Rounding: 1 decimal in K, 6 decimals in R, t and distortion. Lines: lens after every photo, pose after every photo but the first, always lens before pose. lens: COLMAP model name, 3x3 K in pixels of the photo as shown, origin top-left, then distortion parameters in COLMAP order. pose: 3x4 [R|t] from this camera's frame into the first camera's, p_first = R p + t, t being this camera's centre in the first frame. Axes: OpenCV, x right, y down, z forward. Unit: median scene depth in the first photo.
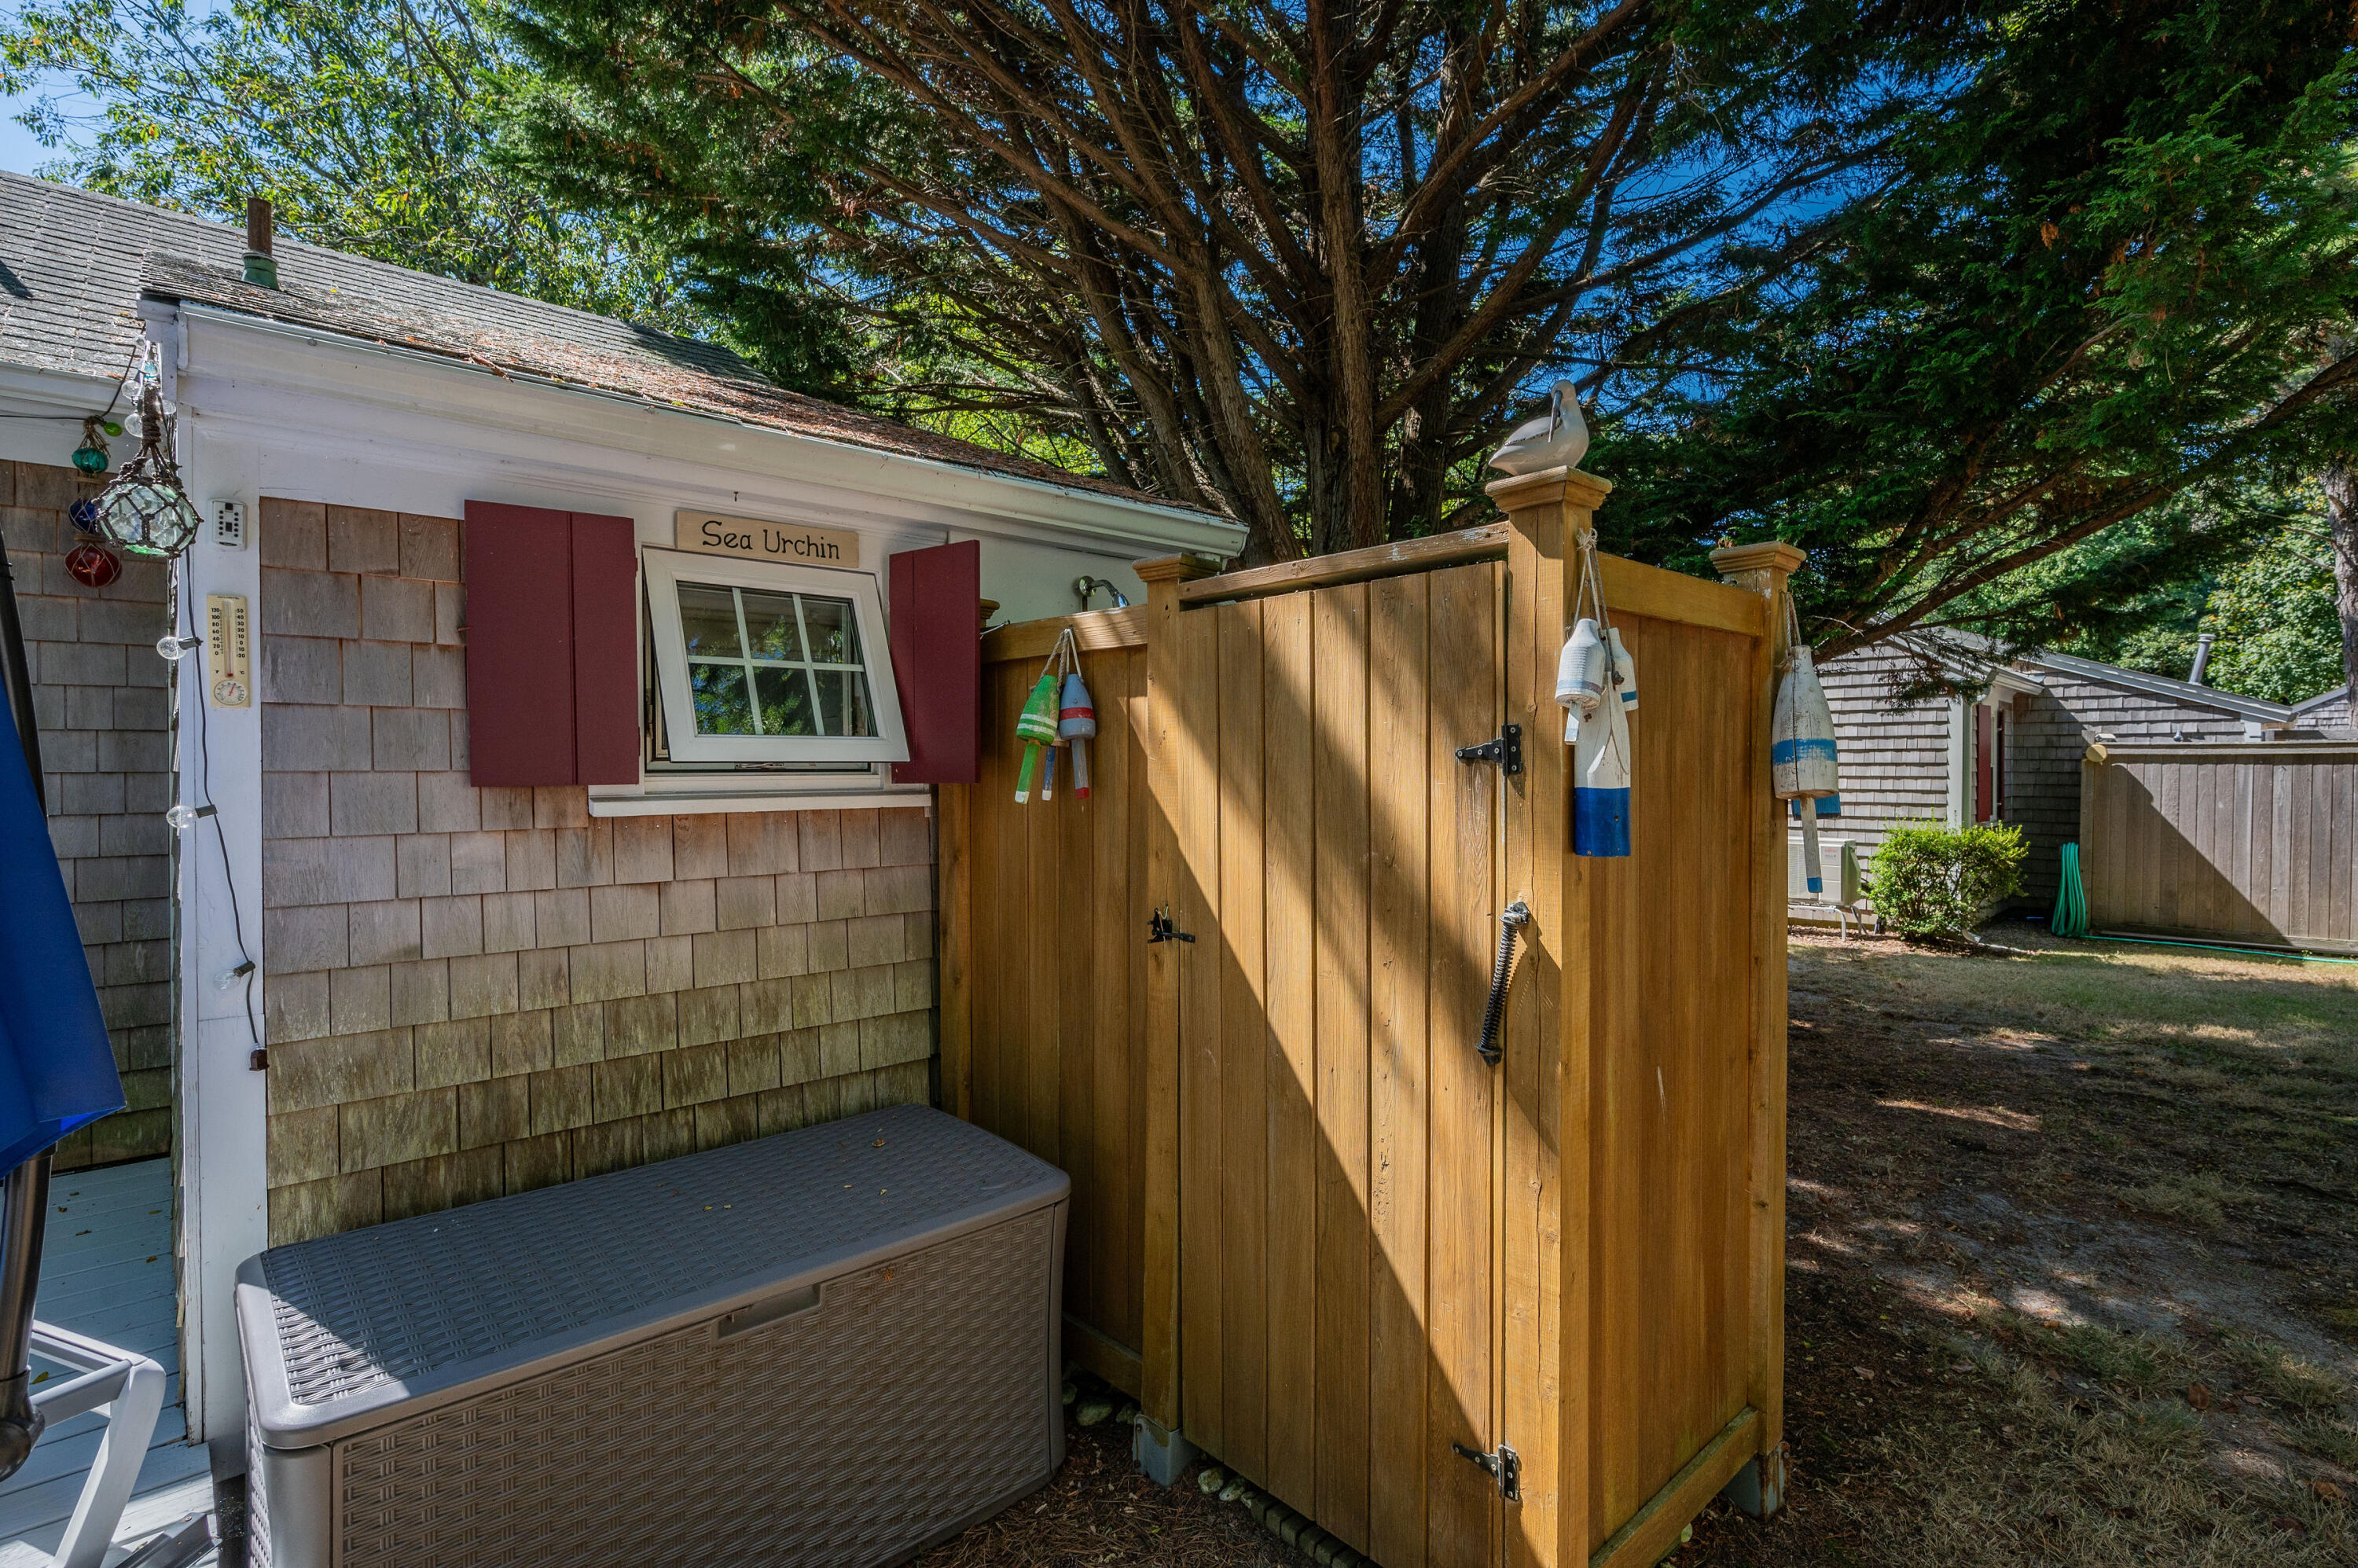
lens RADIAL K [[1148.6, 0, 1187.1], [0, 1148.6, 783.2], [0, 0, 1]] dist [0.000153, -0.000517]
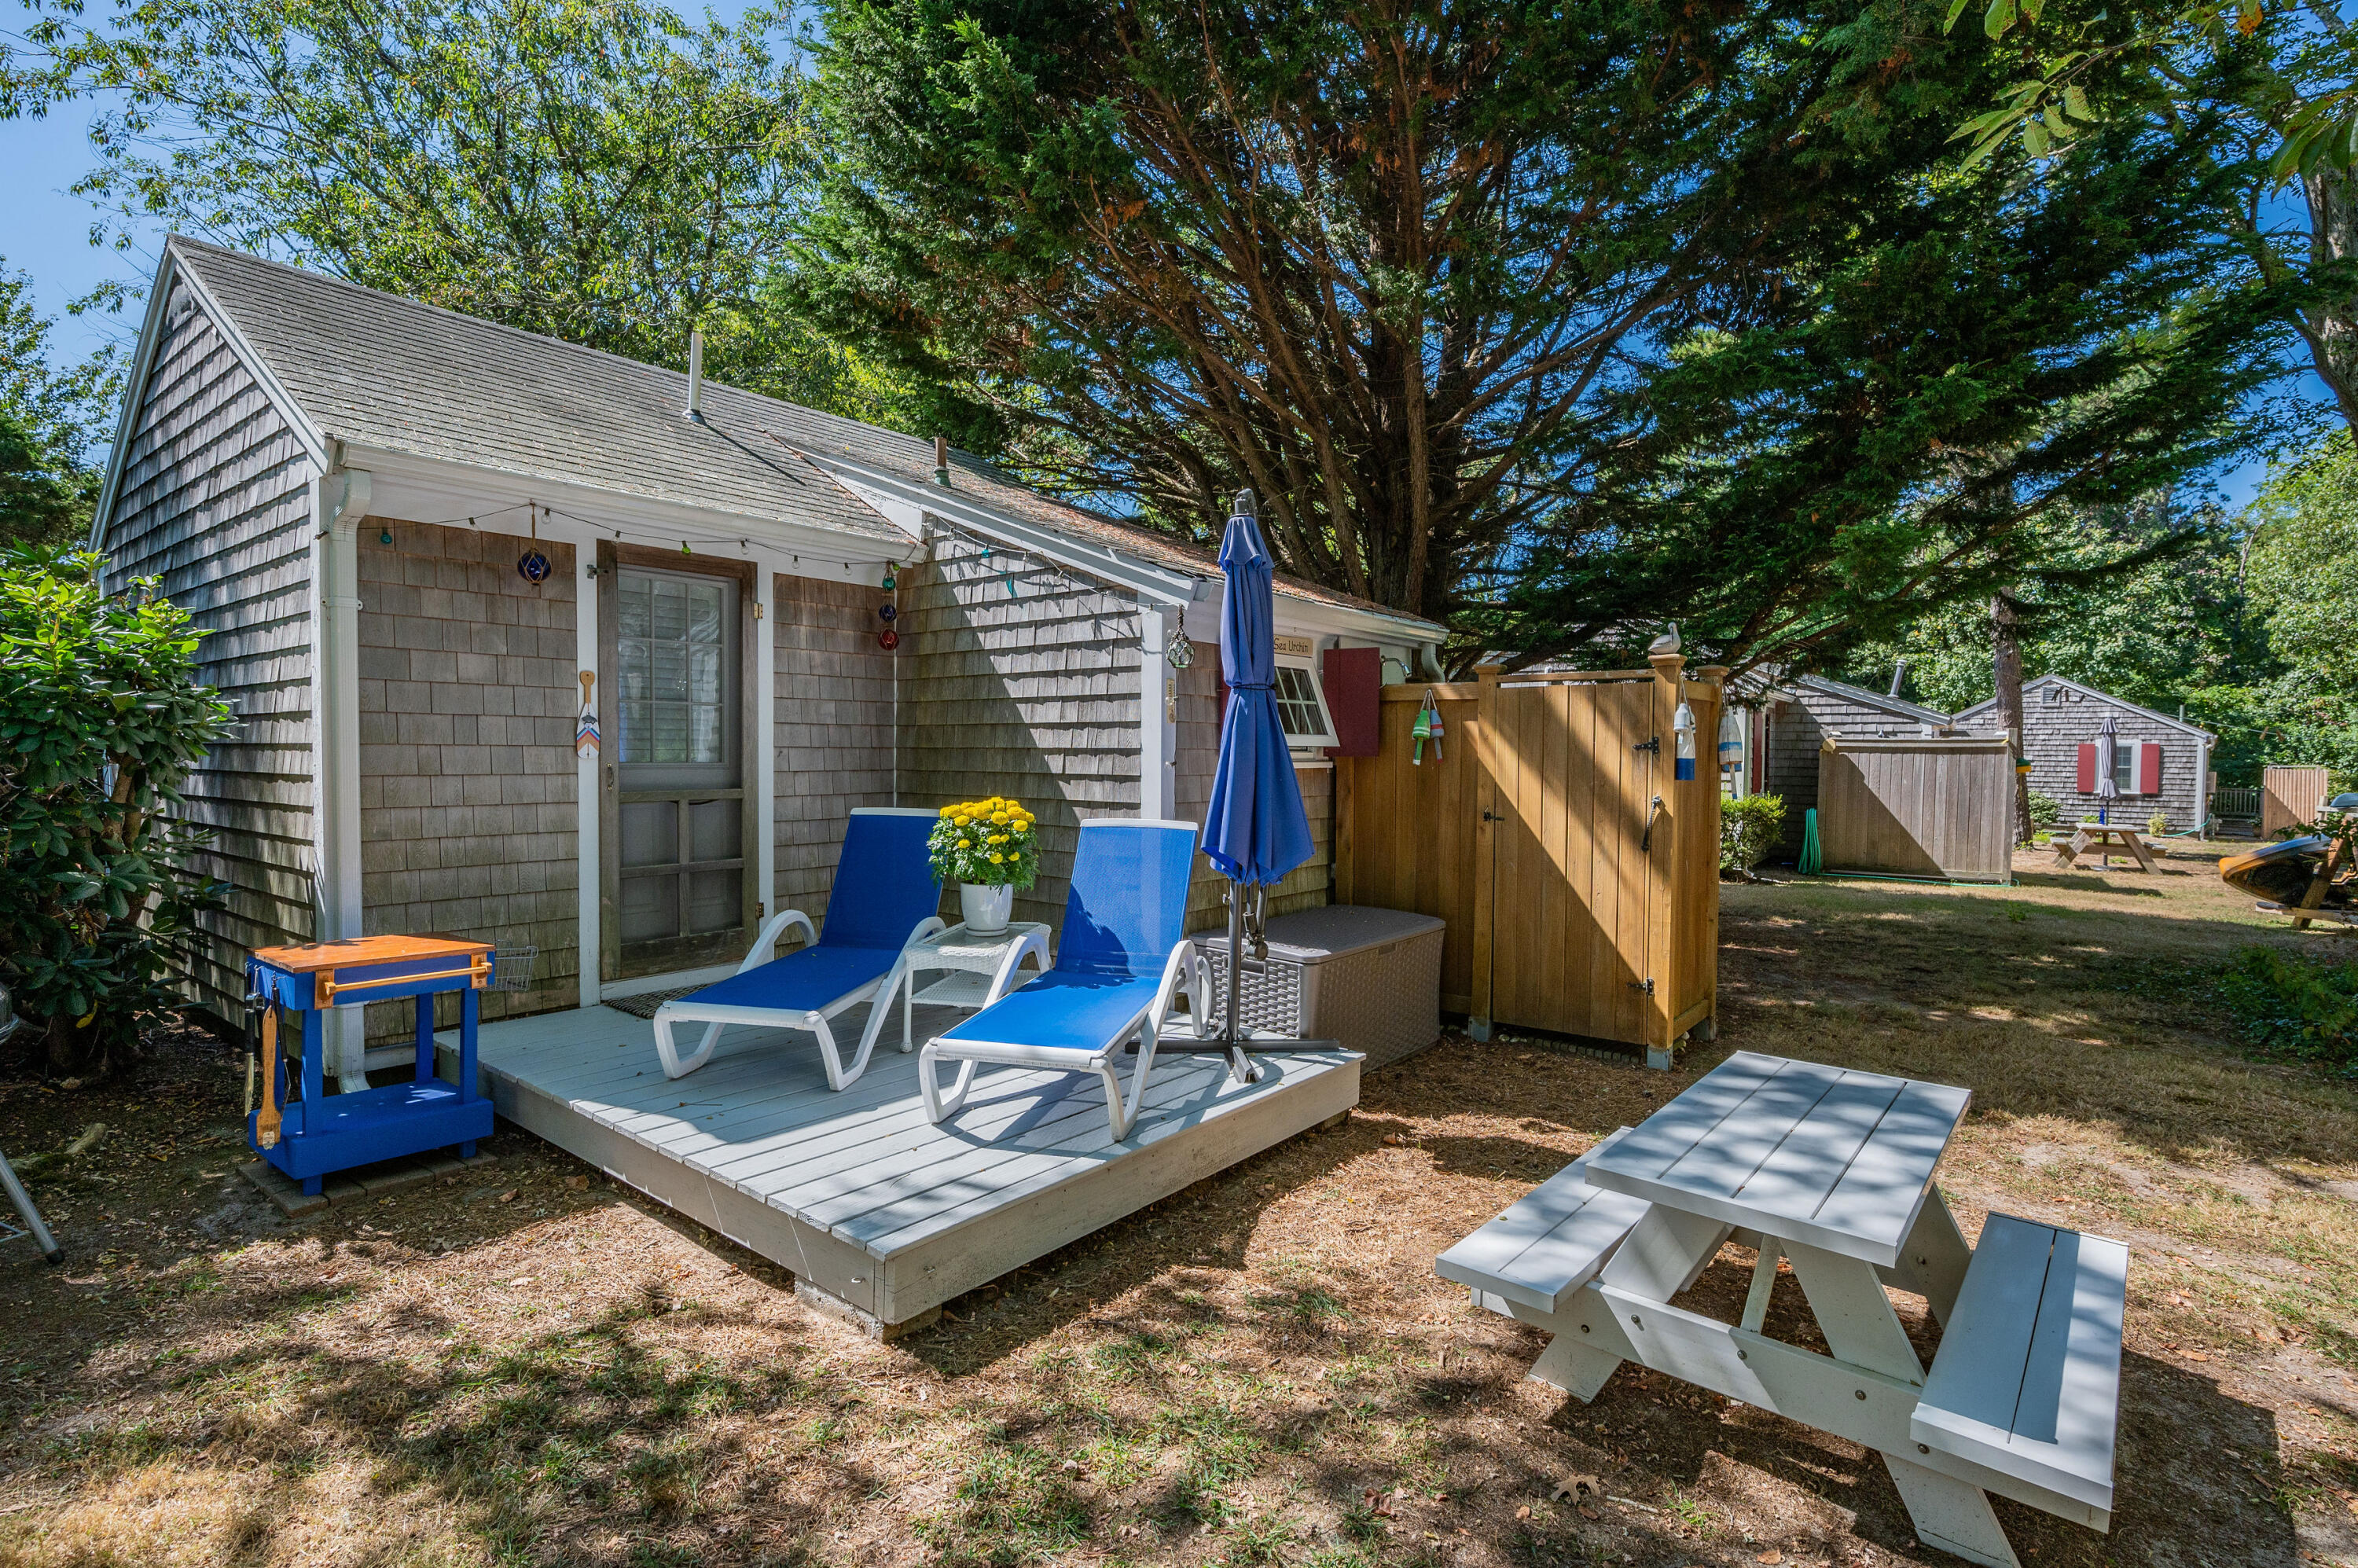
lens RADIAL K [[1148.6, 0, 1187.1], [0, 1148.6, 783.2], [0, 0, 1]] dist [0.000153, -0.000517]
pose [[0.987131, 0.004106, 0.159861, -0.322959], [-0.006529, 0.999872, 0.014639, 0.007787], [-0.159780, -0.015495, 0.987031, -0.407191]]
